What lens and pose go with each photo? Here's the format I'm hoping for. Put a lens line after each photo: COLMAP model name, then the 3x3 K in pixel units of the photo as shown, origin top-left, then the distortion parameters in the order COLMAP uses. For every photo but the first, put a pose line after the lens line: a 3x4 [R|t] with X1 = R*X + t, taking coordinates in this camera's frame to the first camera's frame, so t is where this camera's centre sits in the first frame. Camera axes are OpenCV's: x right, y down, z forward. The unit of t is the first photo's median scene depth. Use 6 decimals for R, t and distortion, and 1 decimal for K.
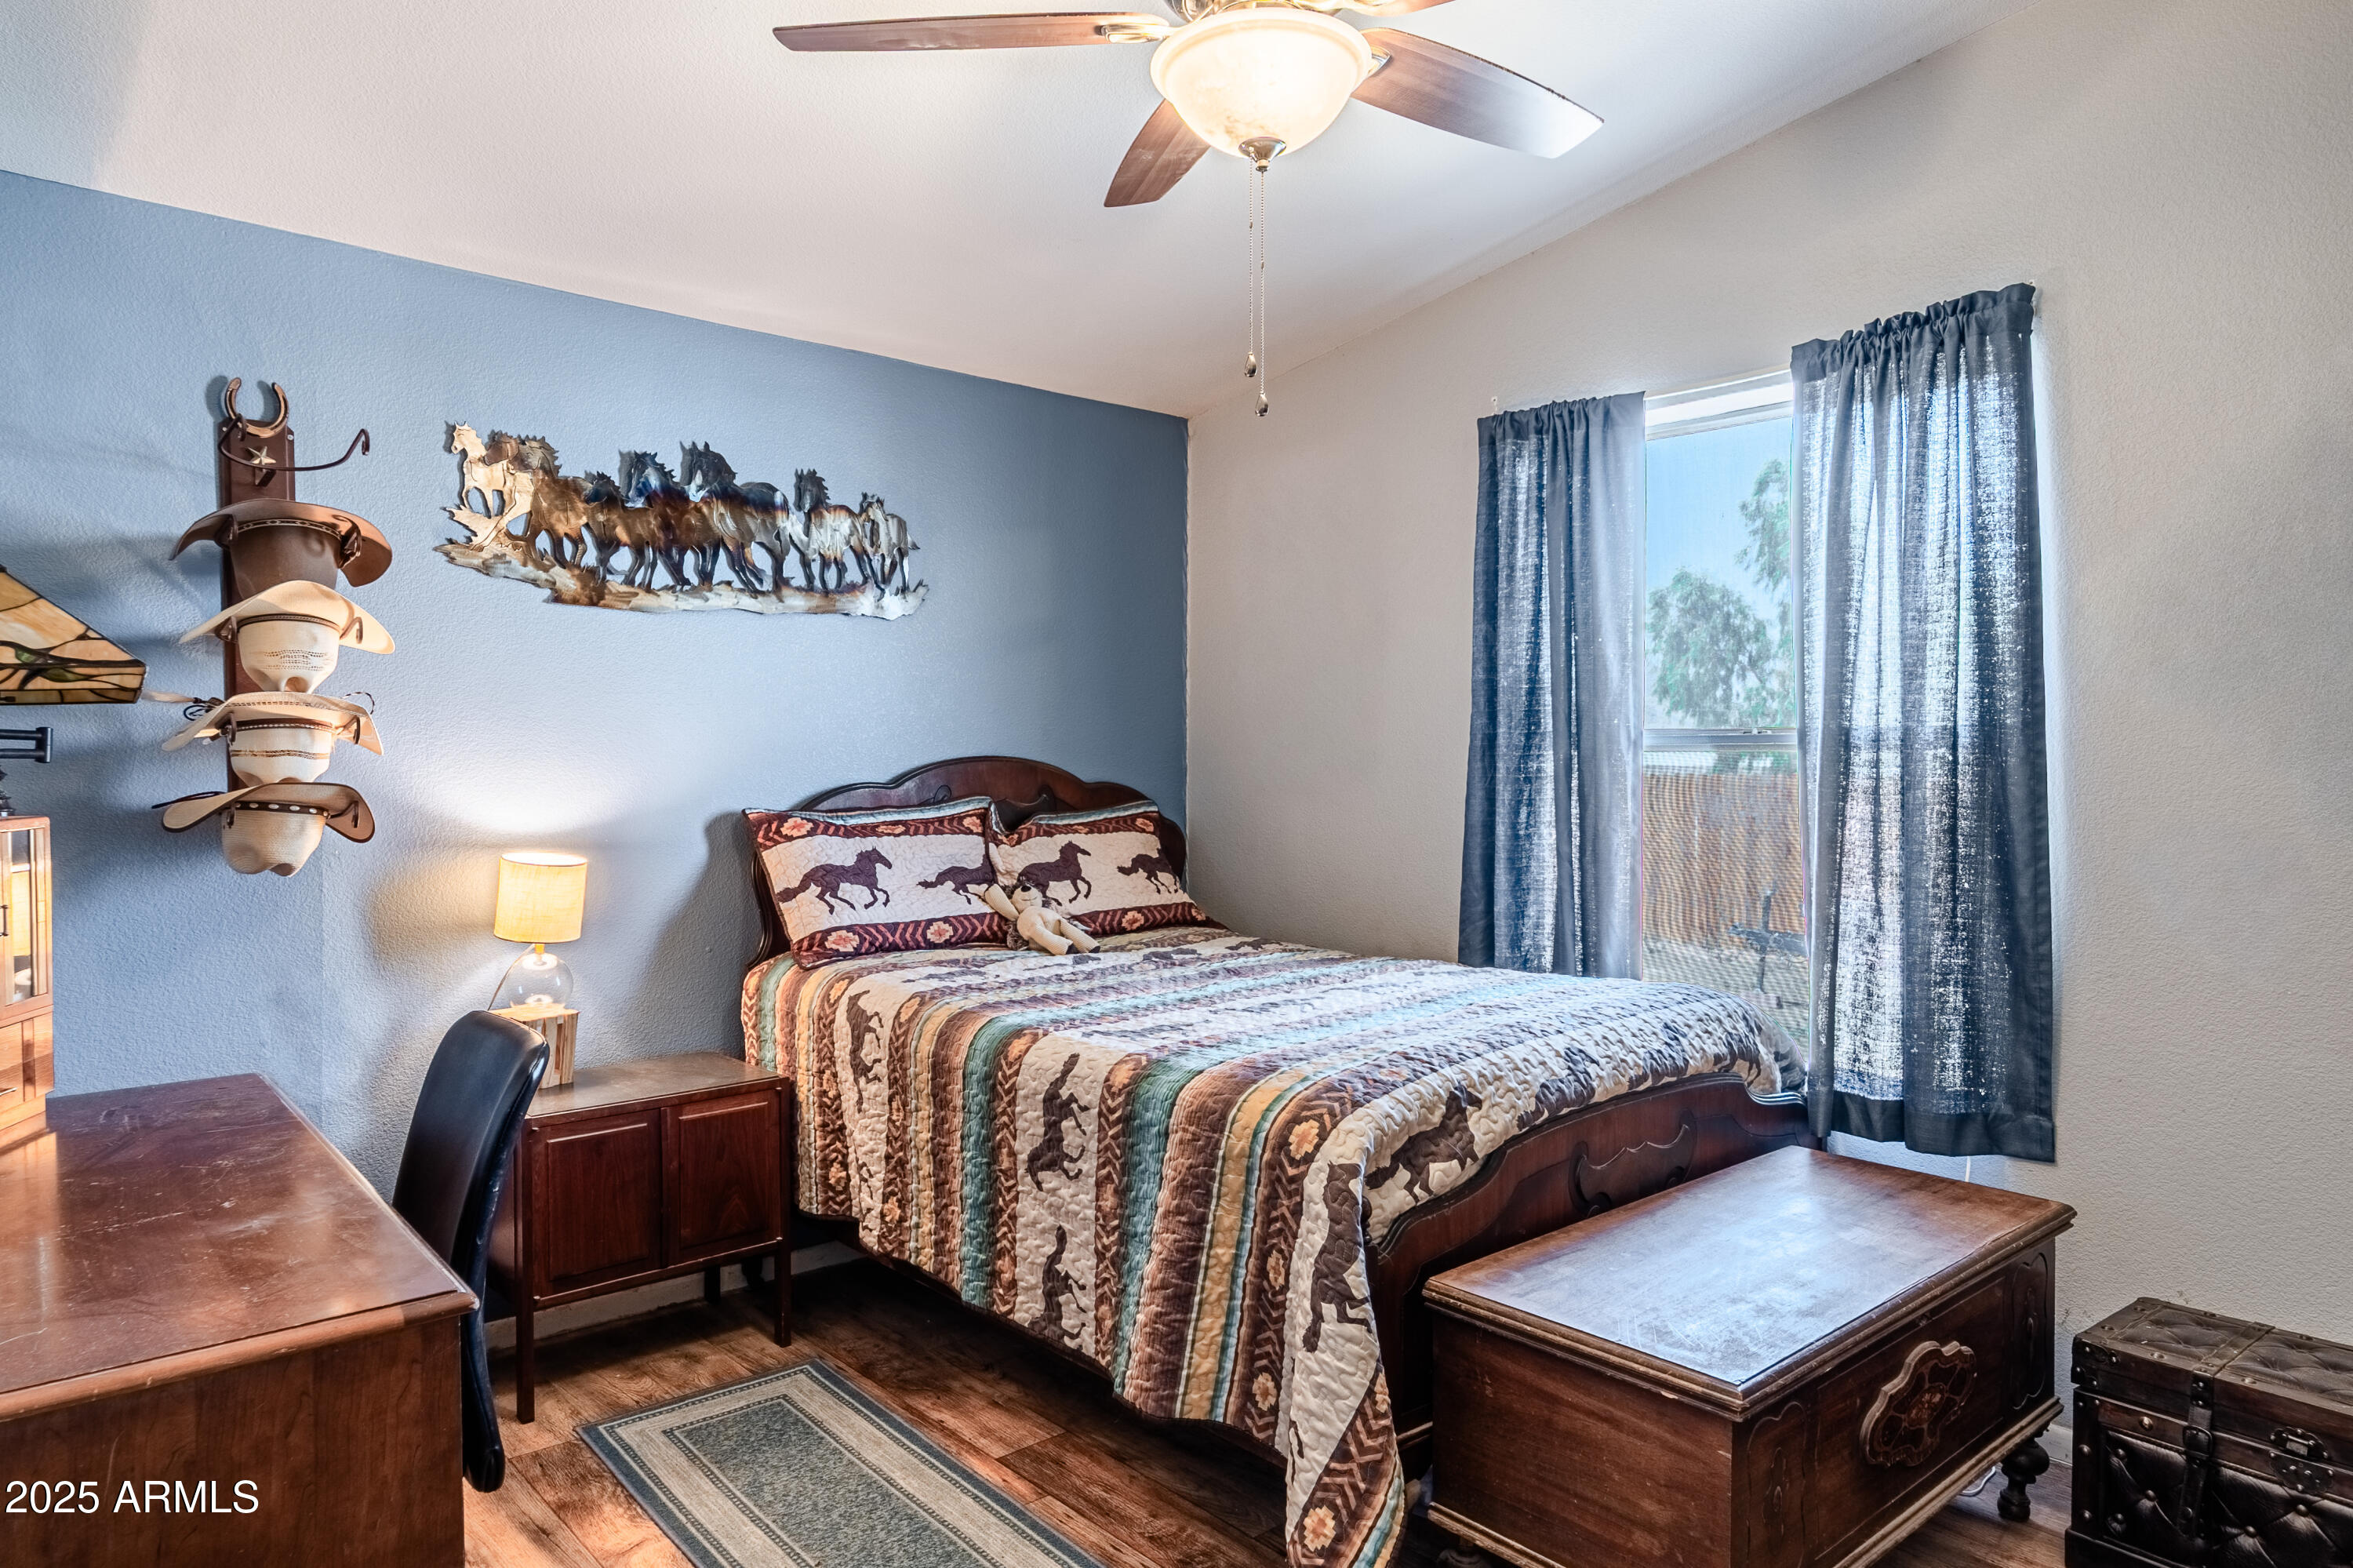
lens RADIAL K [[1437.5, 0, 1176.5], [0, 1437.5, 784.0], [0, 0, 1]] dist [-0.000146, 0.000305]
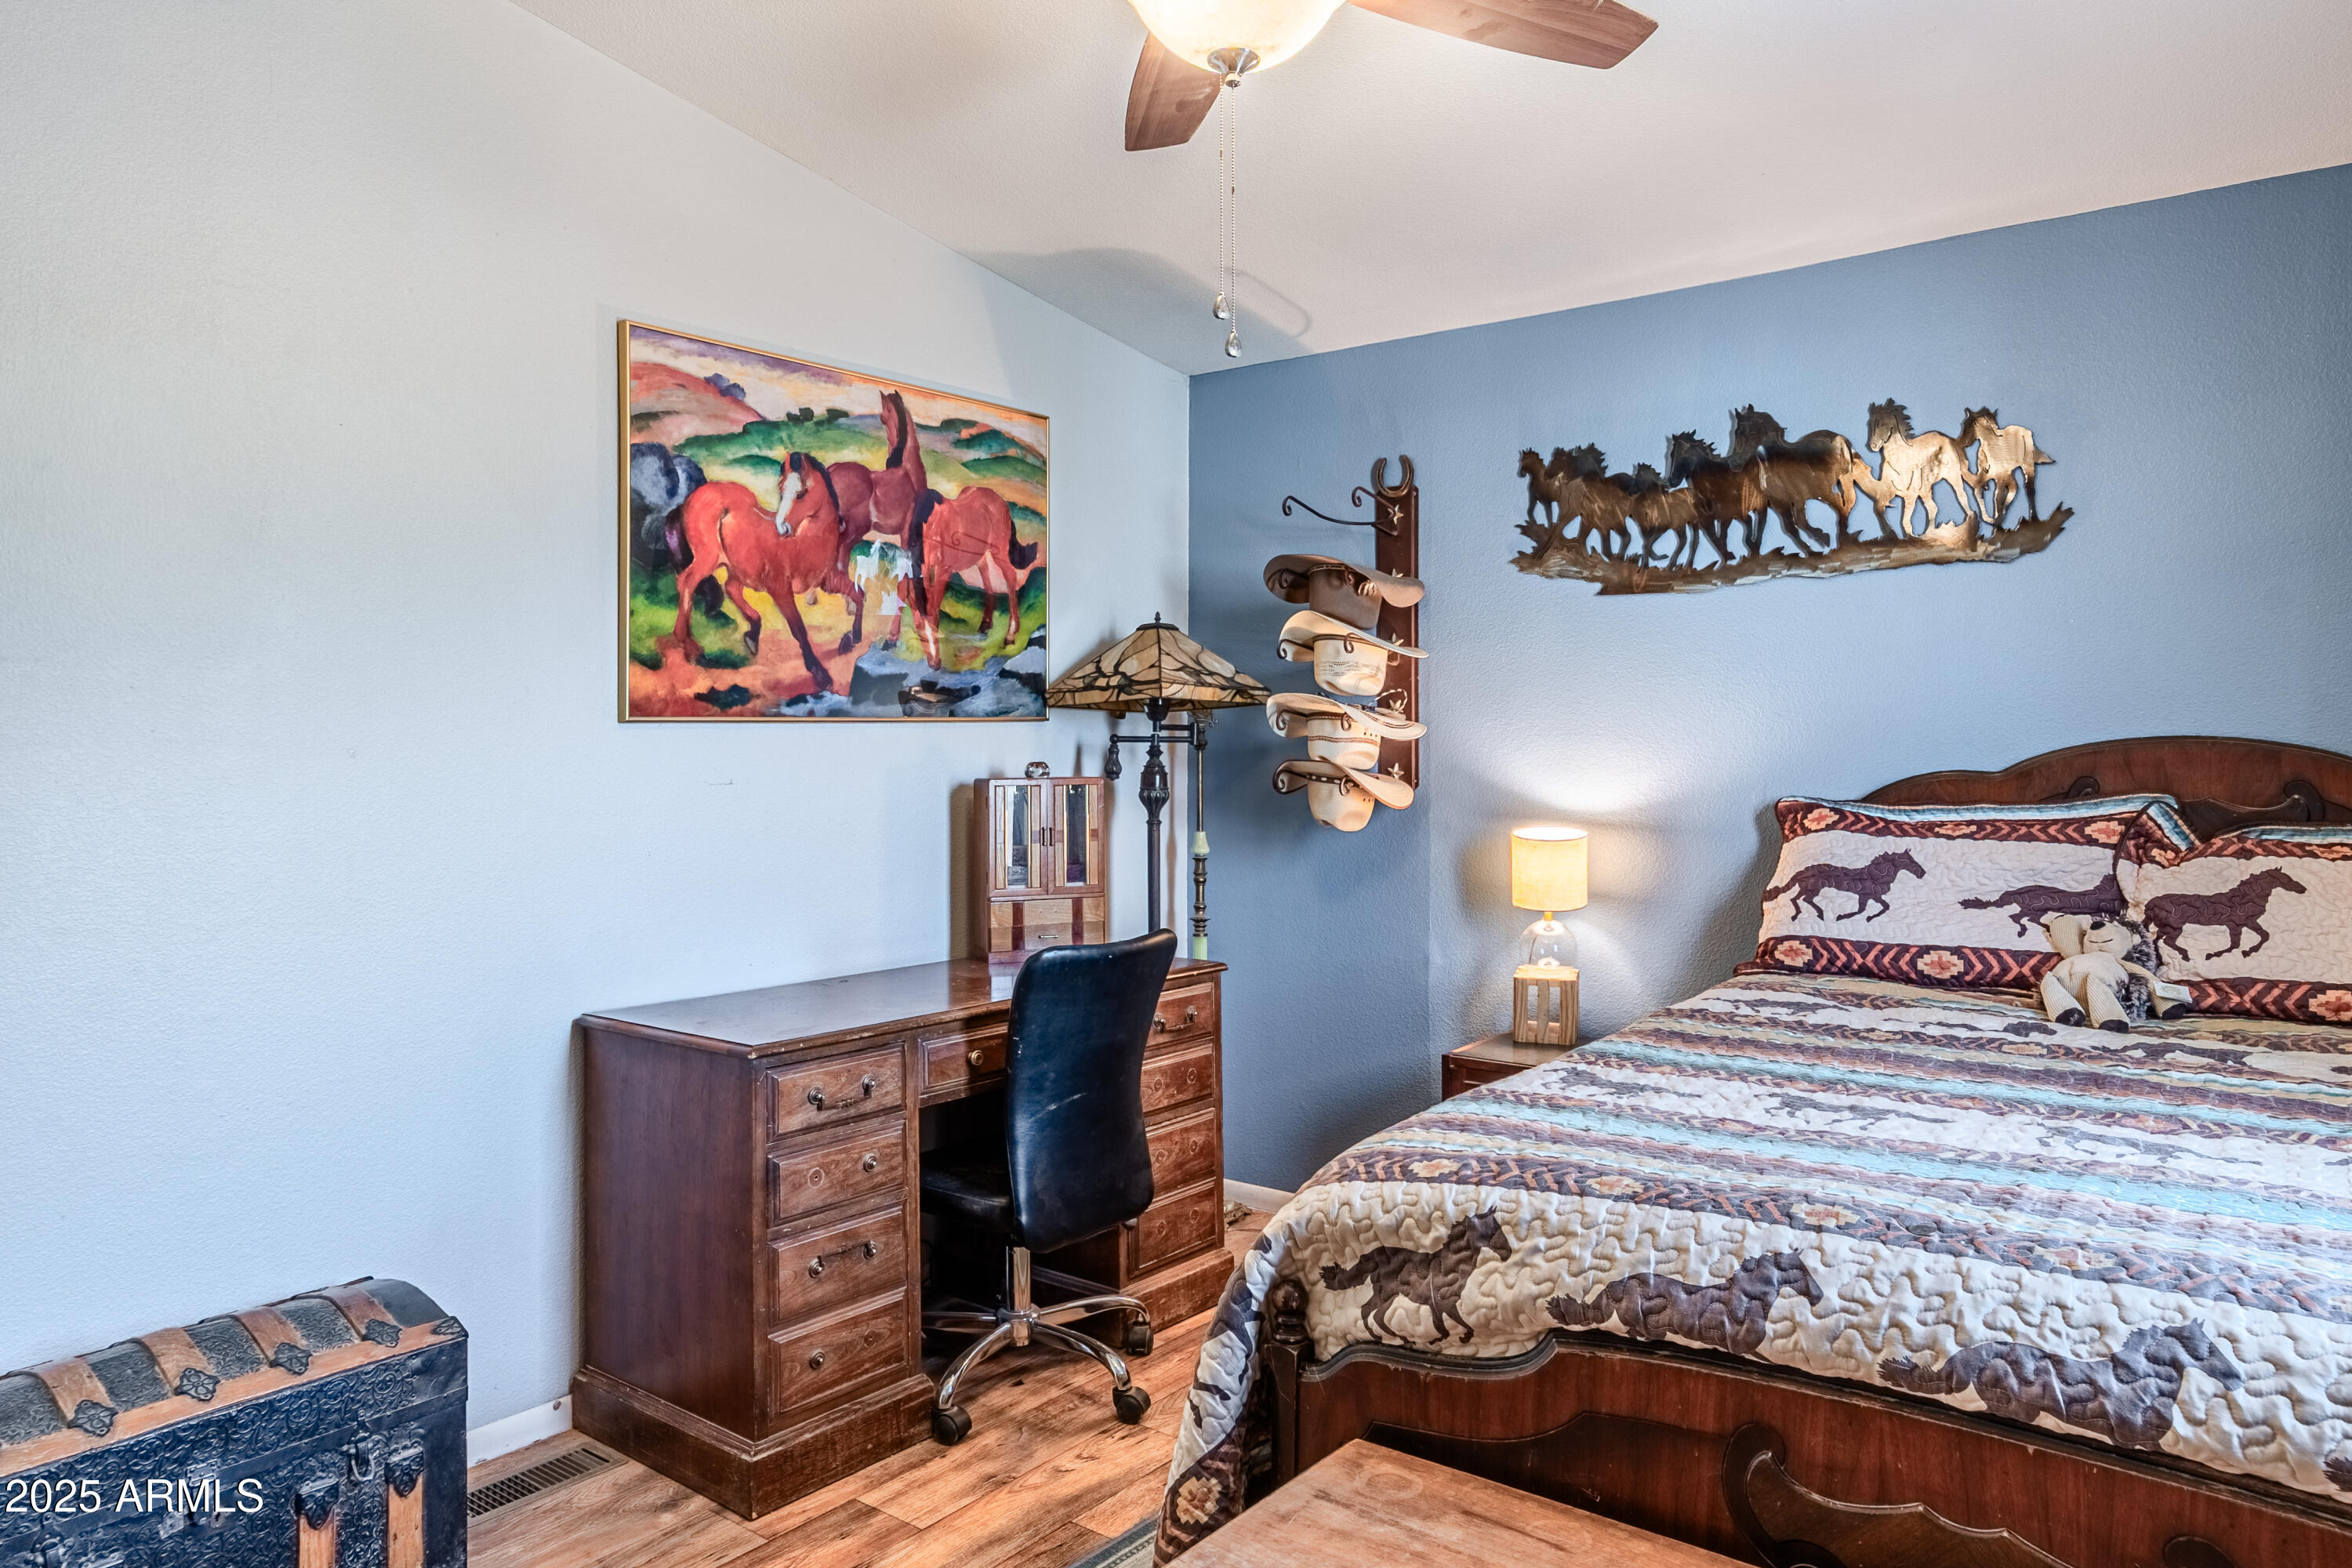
lens RADIAL K [[1438.7, 0, 1176.0], [0, 1438.7, 784.0], [0, 0, 1]] dist [-0.055911, 0.000497]
pose [[0.188193, 0.017535, -0.981975, 0.512955], [-0.020749, 0.999688, 0.013875, 0.004681], [0.981913, 0.017764, 0.188498, 0.465714]]
